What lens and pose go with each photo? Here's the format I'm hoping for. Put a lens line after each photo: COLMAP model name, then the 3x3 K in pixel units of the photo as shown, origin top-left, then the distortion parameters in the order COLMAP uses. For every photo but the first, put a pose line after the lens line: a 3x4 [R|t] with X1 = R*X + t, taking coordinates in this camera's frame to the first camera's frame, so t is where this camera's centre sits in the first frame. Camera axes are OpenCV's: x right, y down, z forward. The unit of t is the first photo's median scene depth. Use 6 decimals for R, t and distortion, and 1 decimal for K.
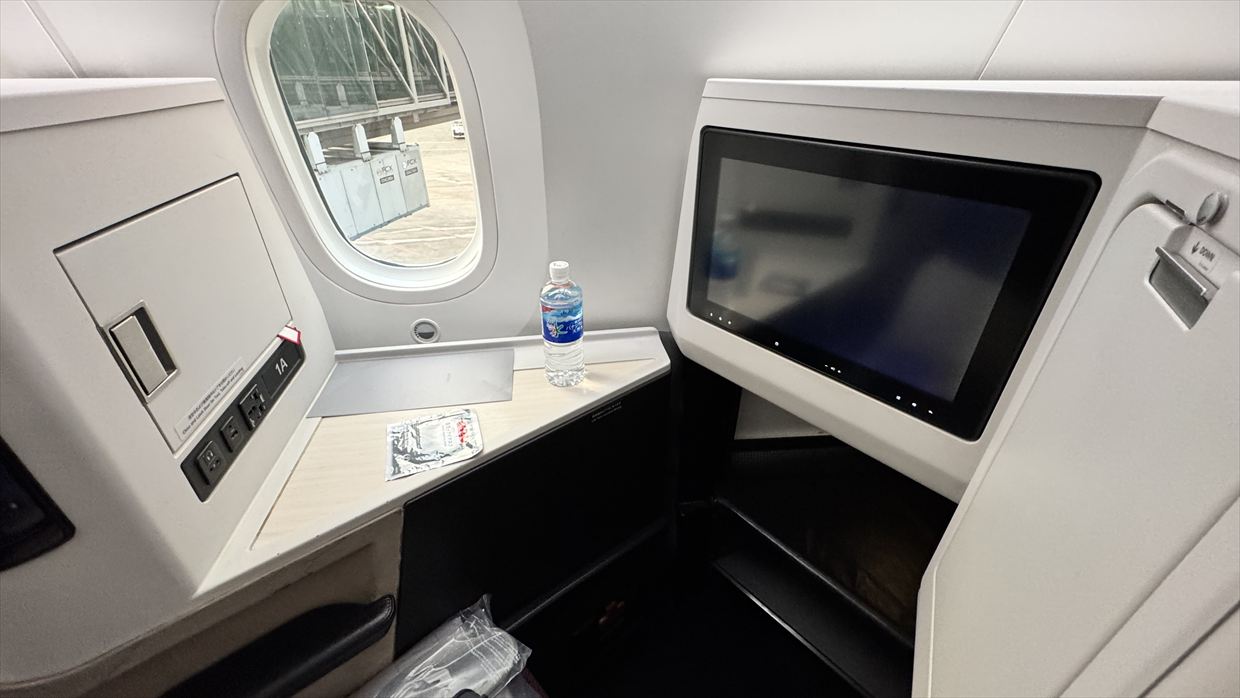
lens RADIAL K [[495.9, 0, 620.0], [0, 495.9, 349.0], [0, 0, 1]] dist [-0.001031, -0.000098]
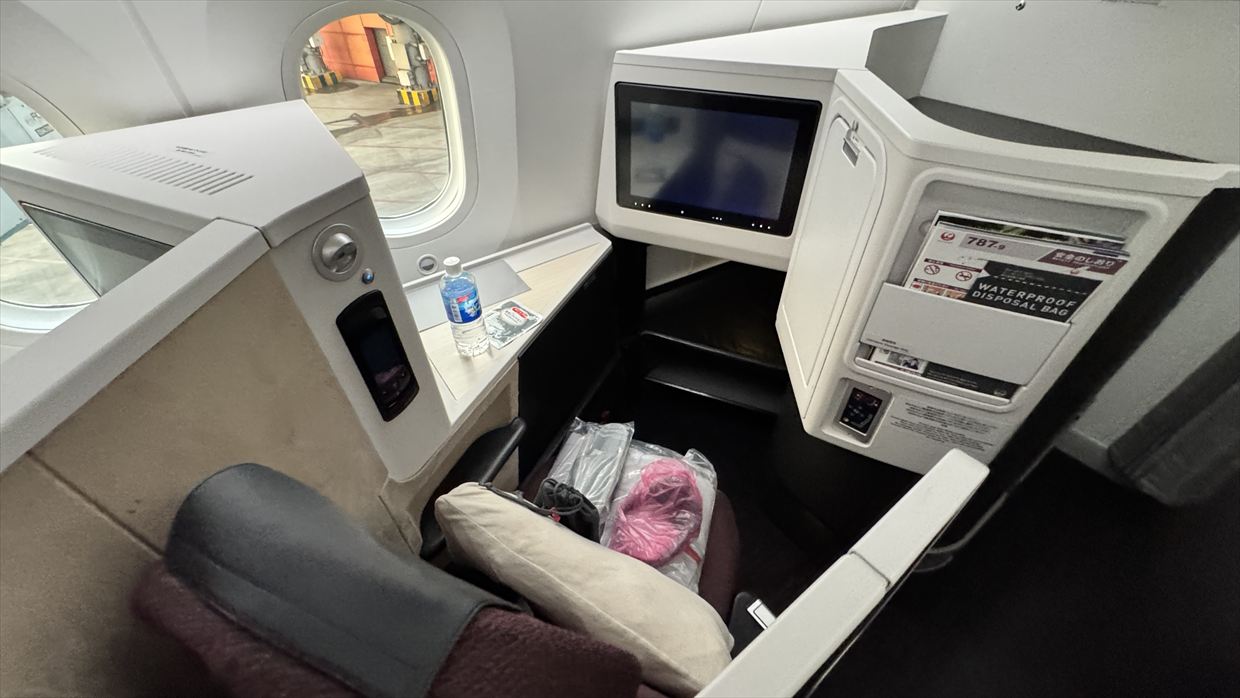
lens RADIAL K [[495.9, 0, 620.0], [0, 495.9, 349.0], [0, 0, 1]] dist [-0.001031, -0.000098]
pose [[0.899651, -0.300984, 0.316287, -0.570224], [0.235849, 0.944644, 0.228086, -0.006114], [-0.367429, -0.130602, 0.920836, -0.558451]]
